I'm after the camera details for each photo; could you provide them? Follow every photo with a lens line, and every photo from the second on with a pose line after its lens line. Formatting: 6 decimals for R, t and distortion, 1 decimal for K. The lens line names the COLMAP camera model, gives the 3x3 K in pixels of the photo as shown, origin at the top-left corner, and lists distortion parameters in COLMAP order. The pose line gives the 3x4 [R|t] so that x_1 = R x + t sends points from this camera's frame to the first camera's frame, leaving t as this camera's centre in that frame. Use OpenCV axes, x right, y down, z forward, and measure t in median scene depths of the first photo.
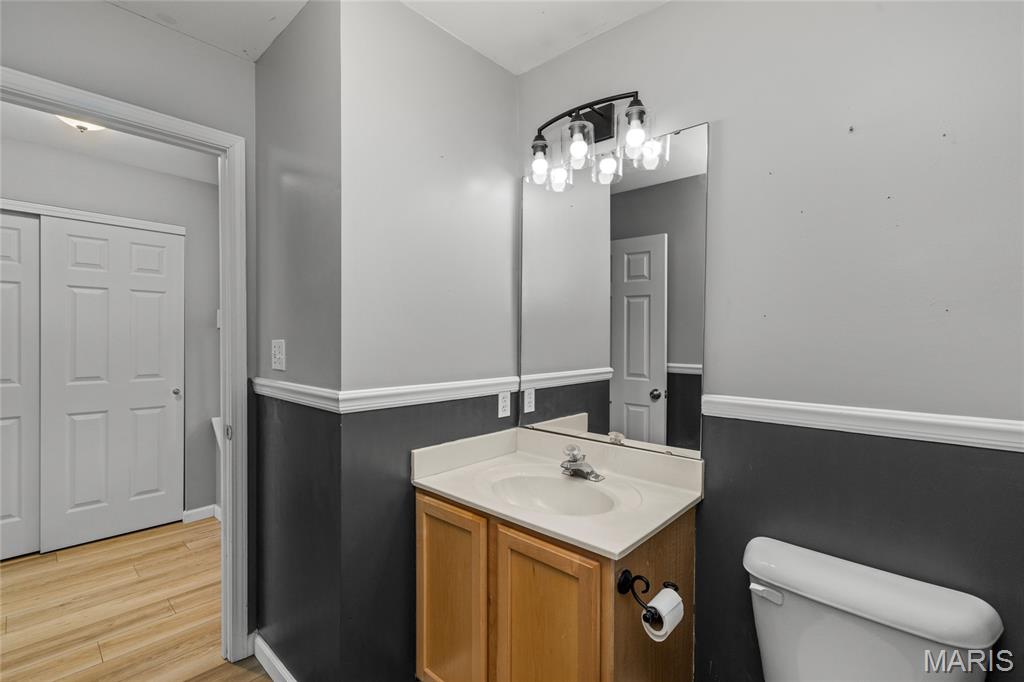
lens RADIAL K [[456.2, 0, 506.0], [0, 456.2, 335.2], [0, 0, 1]] dist [0.003538, 0.000382]
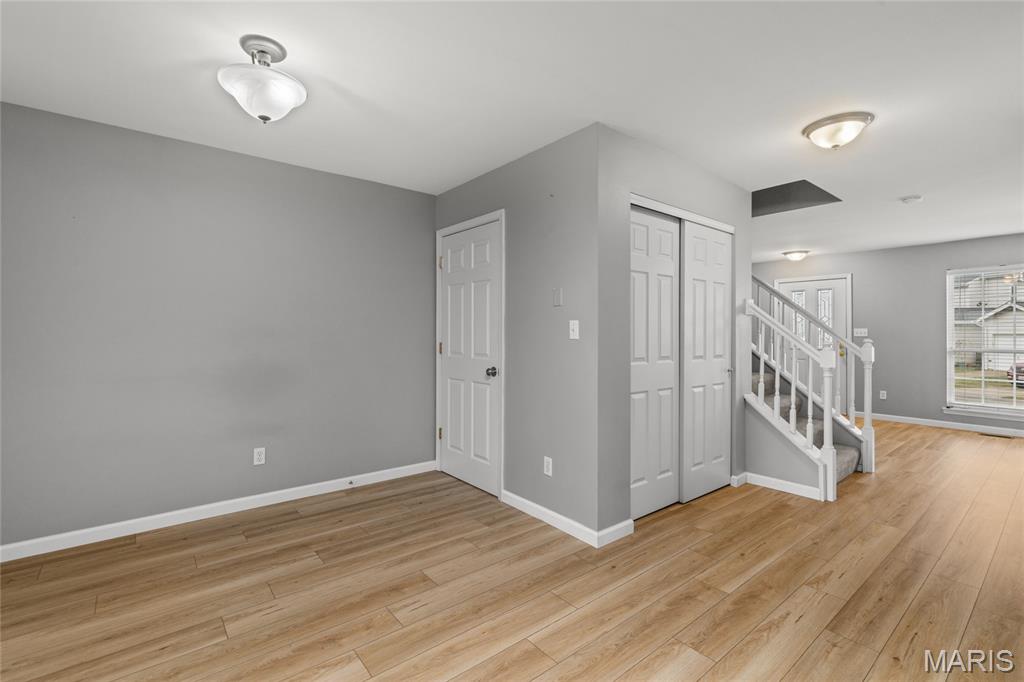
lens RADIAL K [[456.2, 0, 506.0], [0, 456.2, 335.2], [0, 0, 1]] dist [0.003538, 0.000382]
pose [[0.989216, -0.000618, -0.146462, -1.302194], [0.002430, 0.999923, 0.012196, 0.019533], [0.146443, -0.012420, 0.989141, -0.246591]]
